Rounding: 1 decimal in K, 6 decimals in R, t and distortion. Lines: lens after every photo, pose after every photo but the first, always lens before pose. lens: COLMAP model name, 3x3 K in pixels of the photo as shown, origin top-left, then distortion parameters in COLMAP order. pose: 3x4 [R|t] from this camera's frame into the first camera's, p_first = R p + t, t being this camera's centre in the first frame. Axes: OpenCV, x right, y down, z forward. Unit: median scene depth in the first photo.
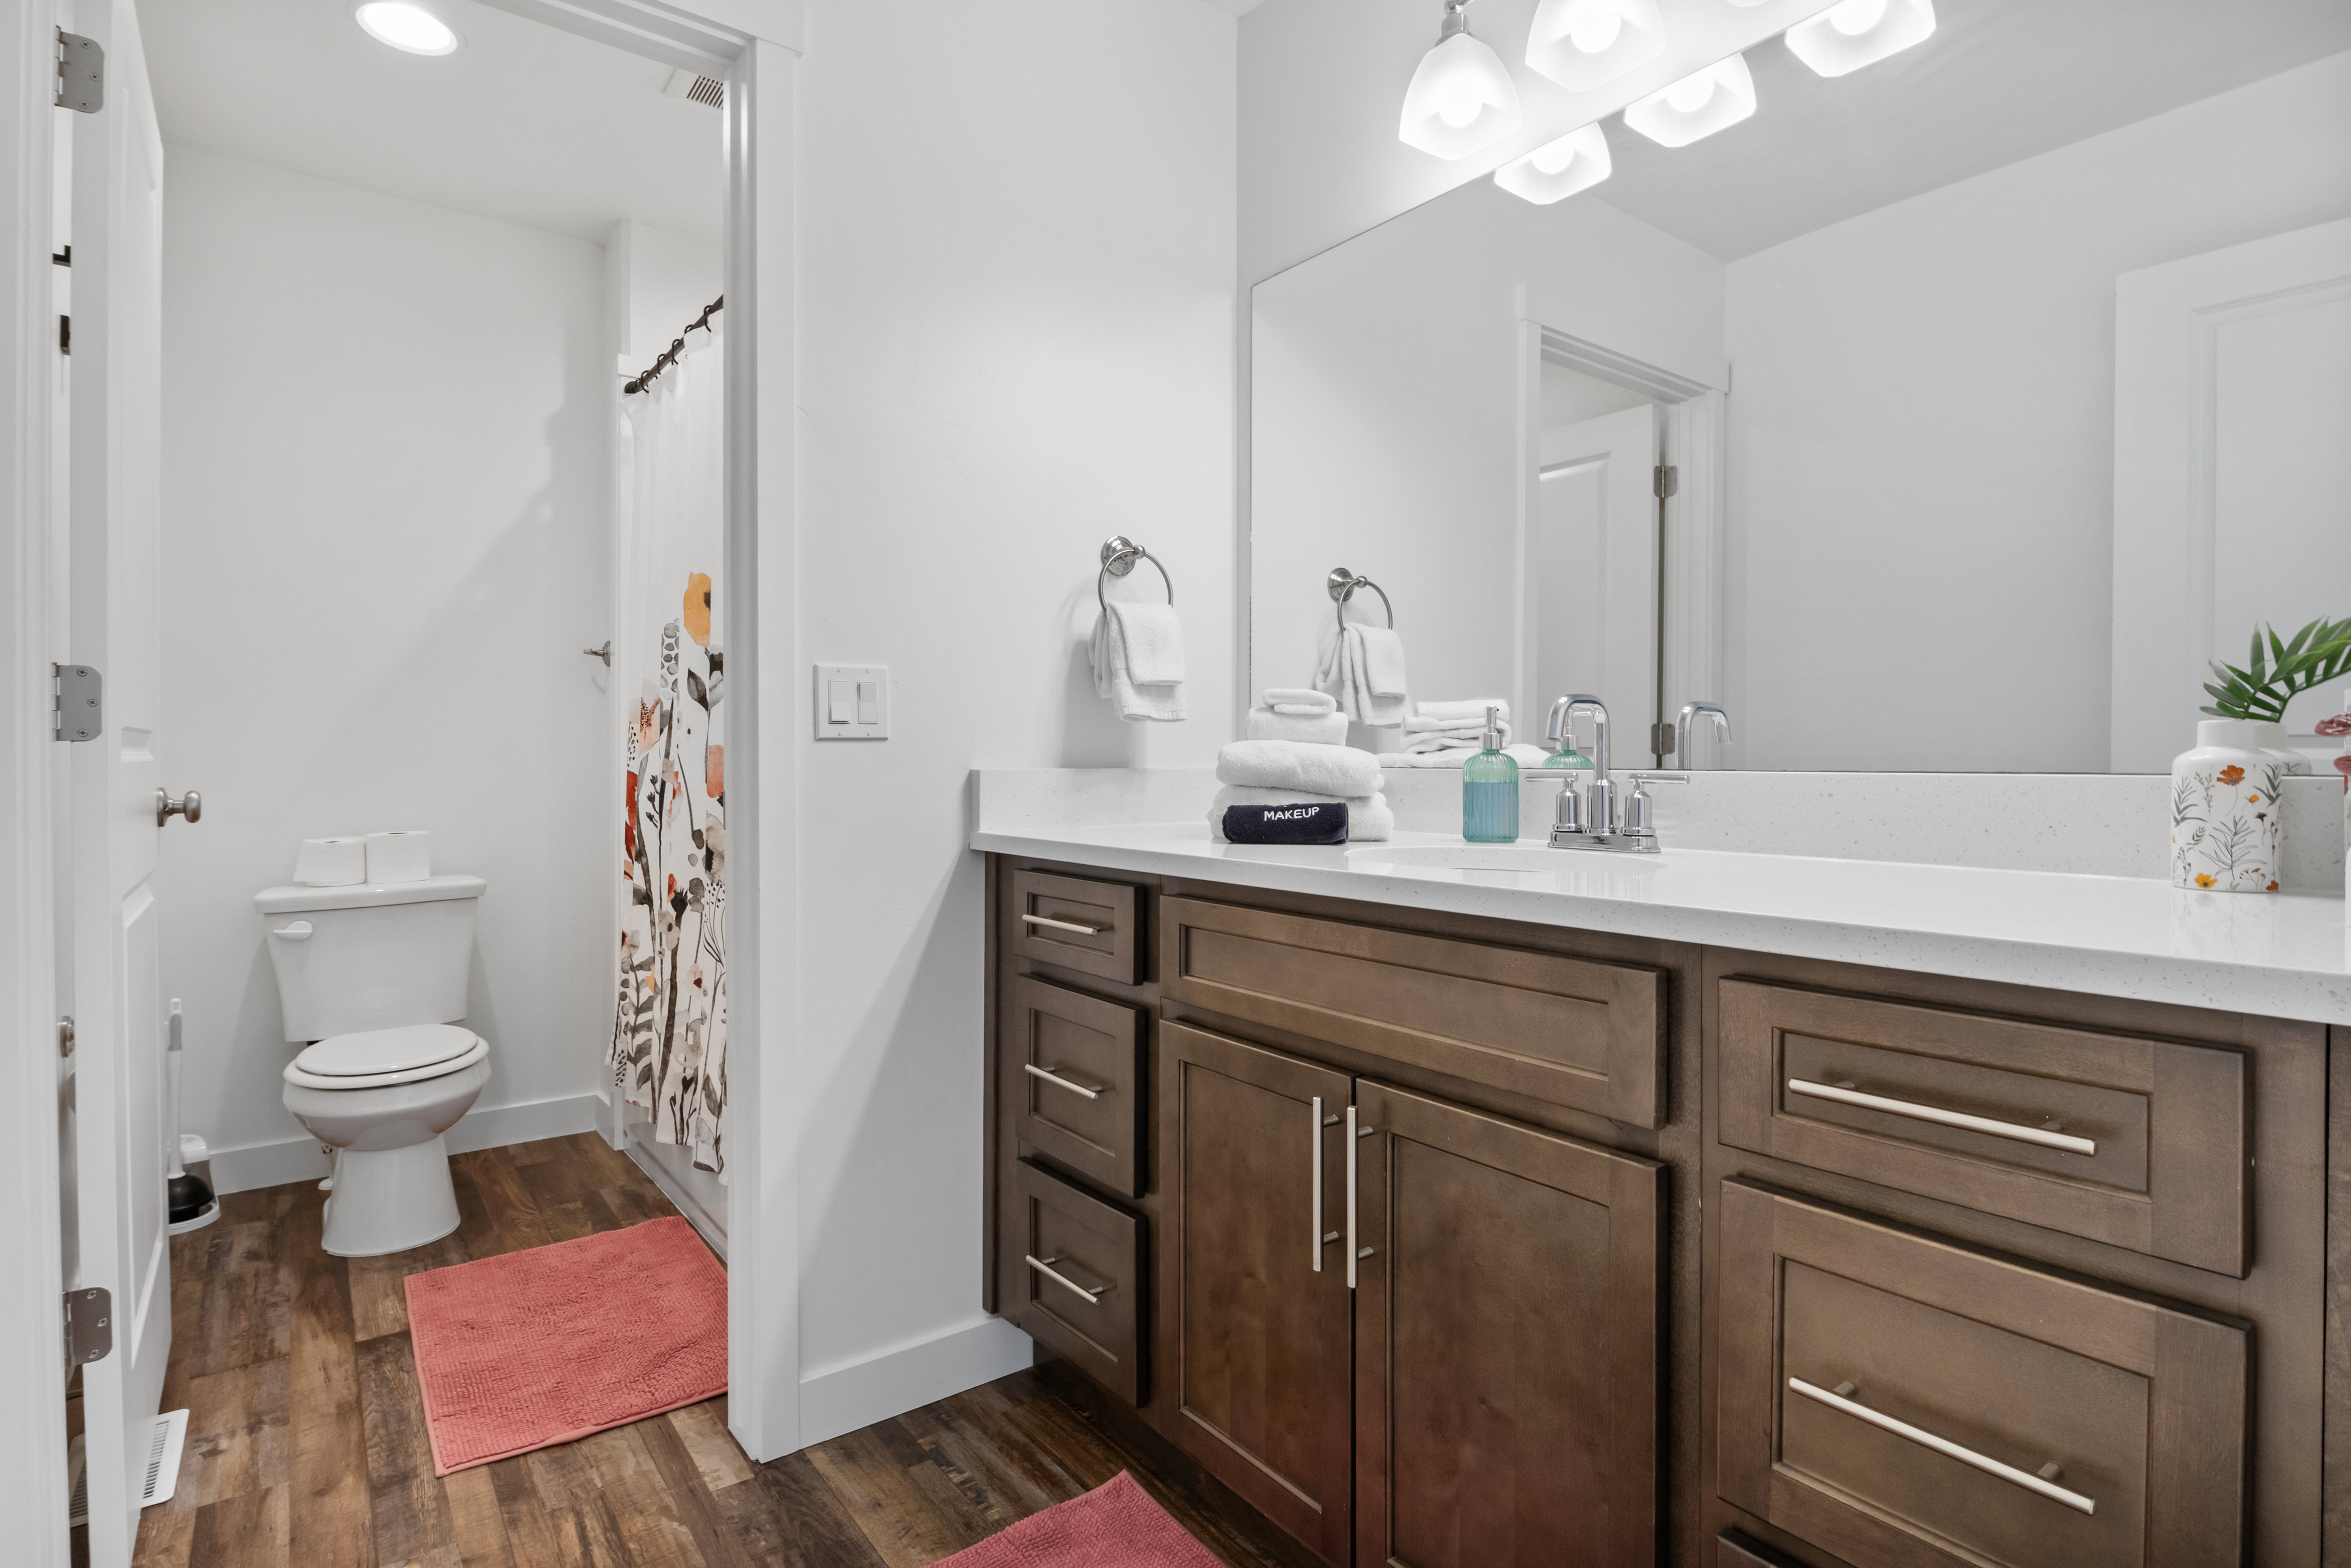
lens RADIAL K [[1180.7, 0, 1176.8], [0, 1180.7, 770.4], [0, 0, 1]] dist [-0.007448, -0.001188]
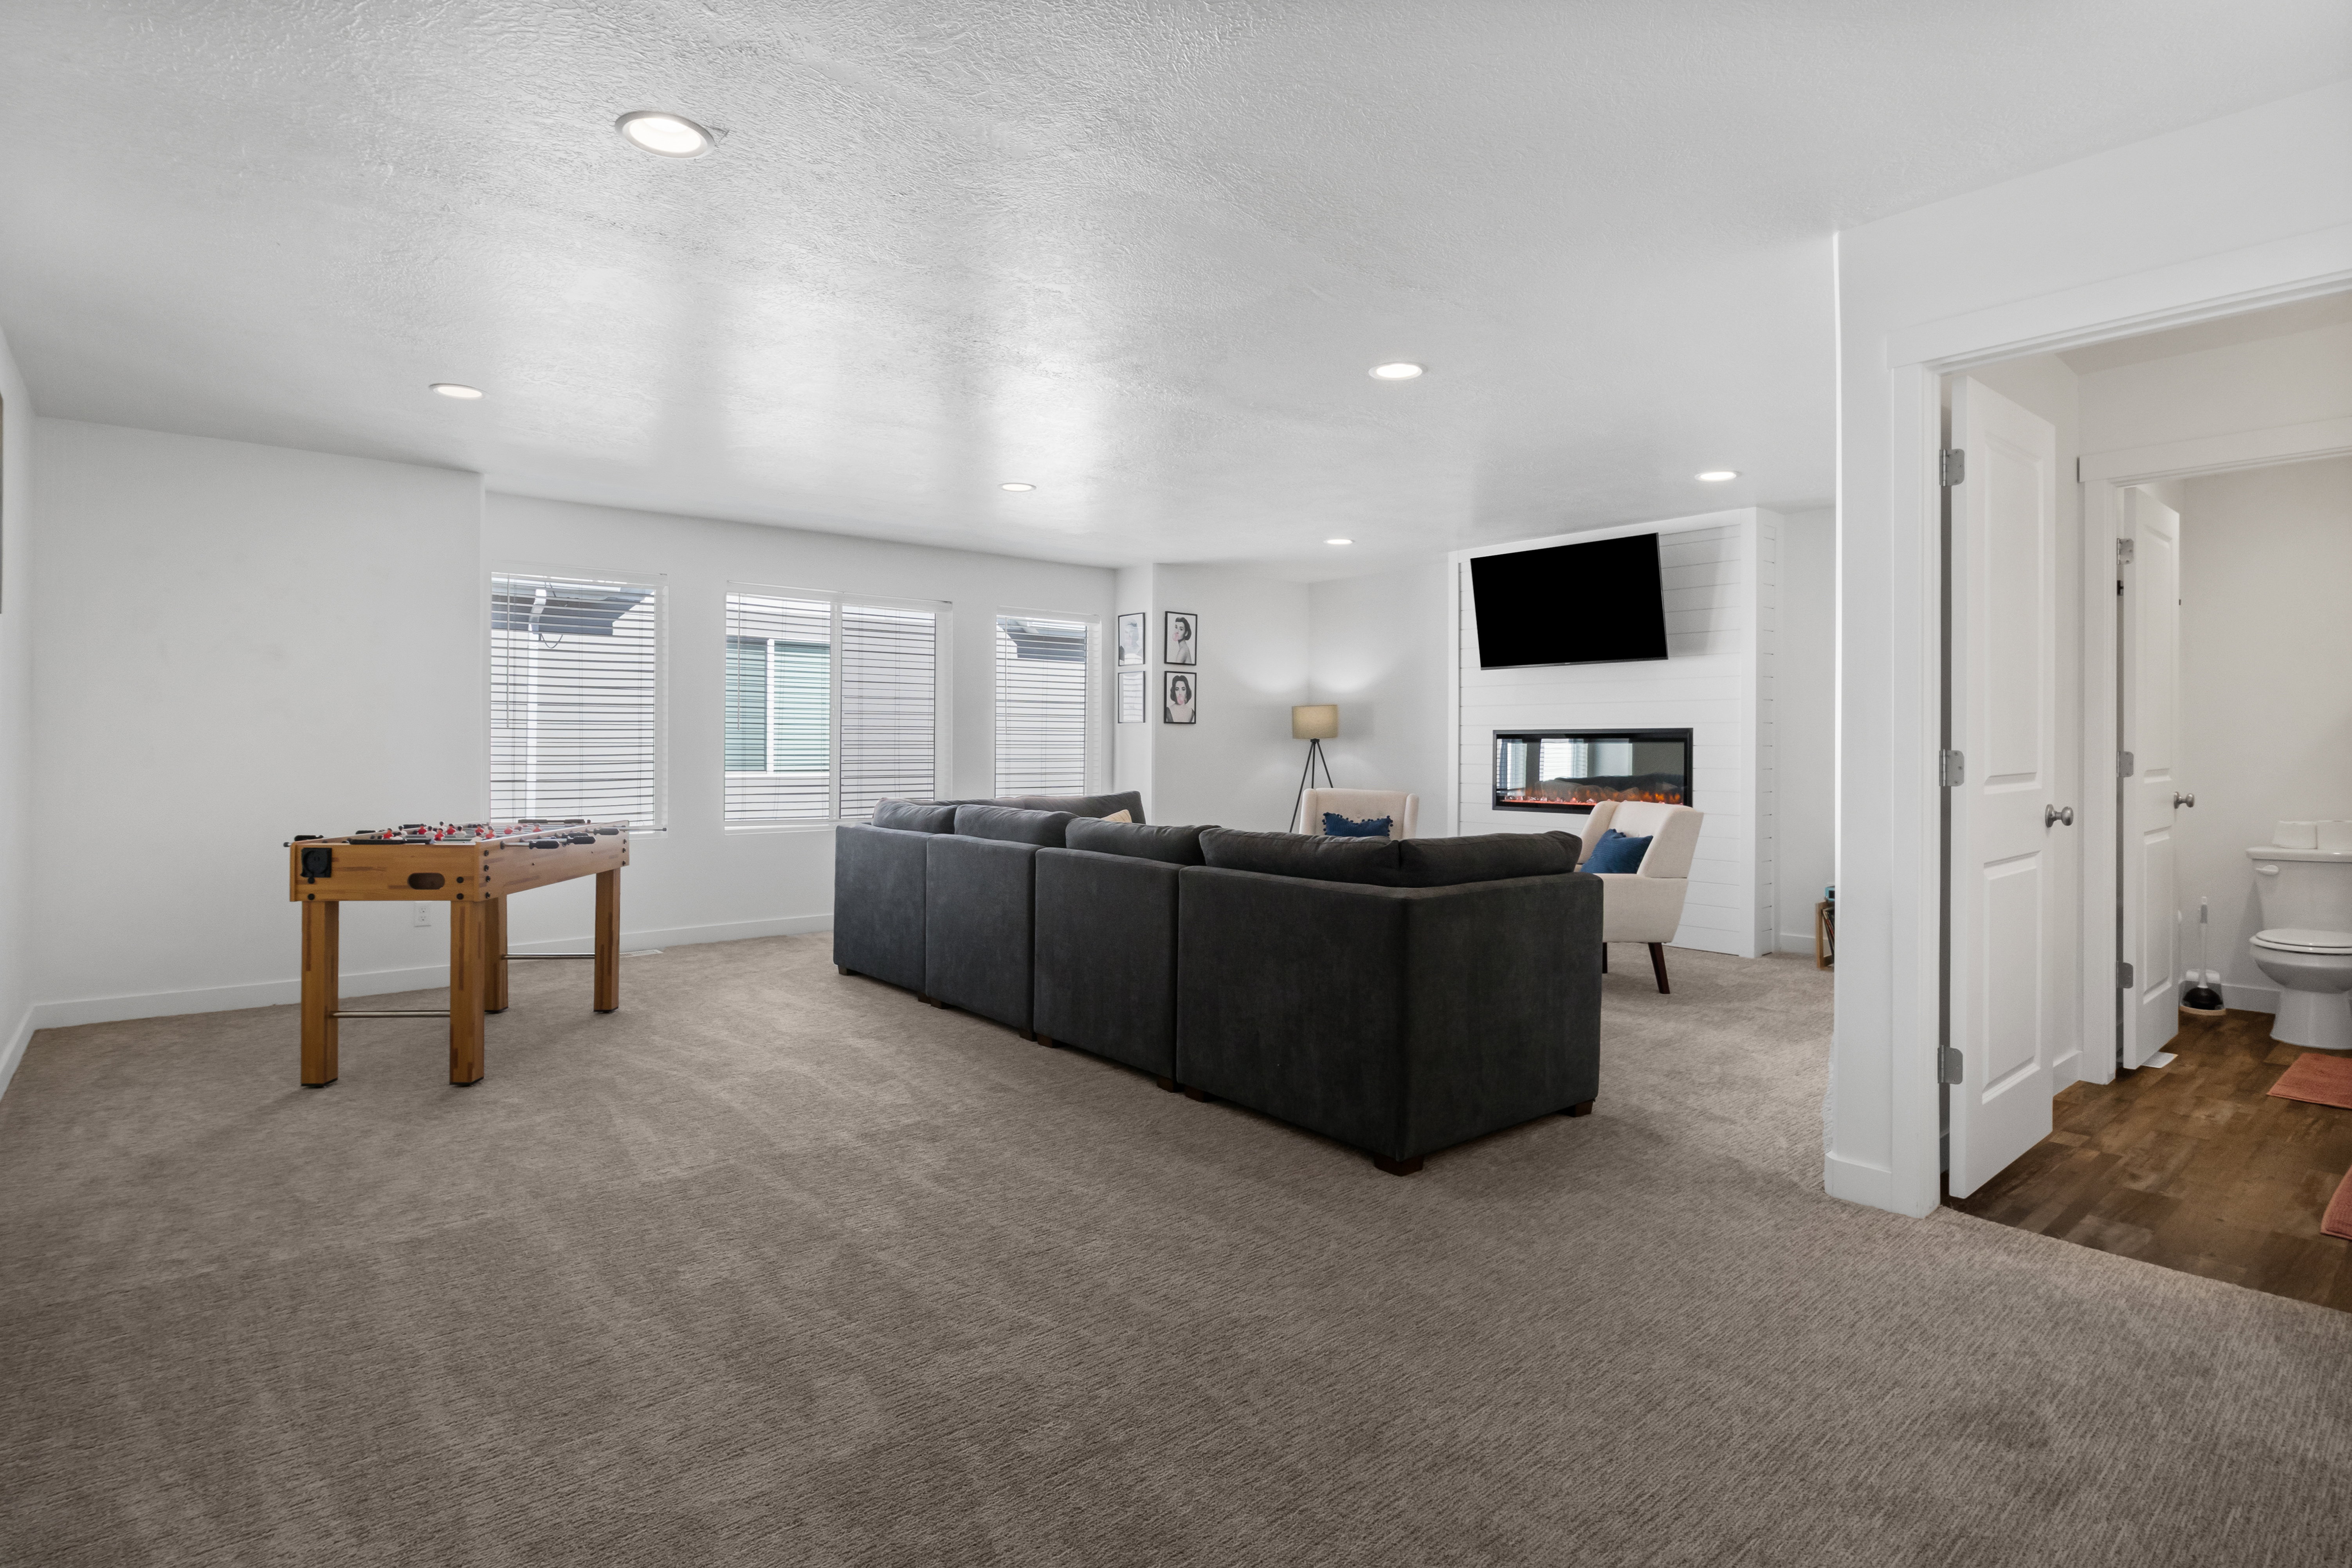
lens RADIAL K [[1188.0, 0, 1171.9], [0, 1188.0, 742.1], [0, 0, 1]] dist [-0.011253, -0.000885]
pose [[0.058356, -0.001068, -0.998295, 1.350866], [-0.008329, 0.999964, -0.001557, -0.063304], [0.998261, 0.008406, 0.058345, -1.123445]]
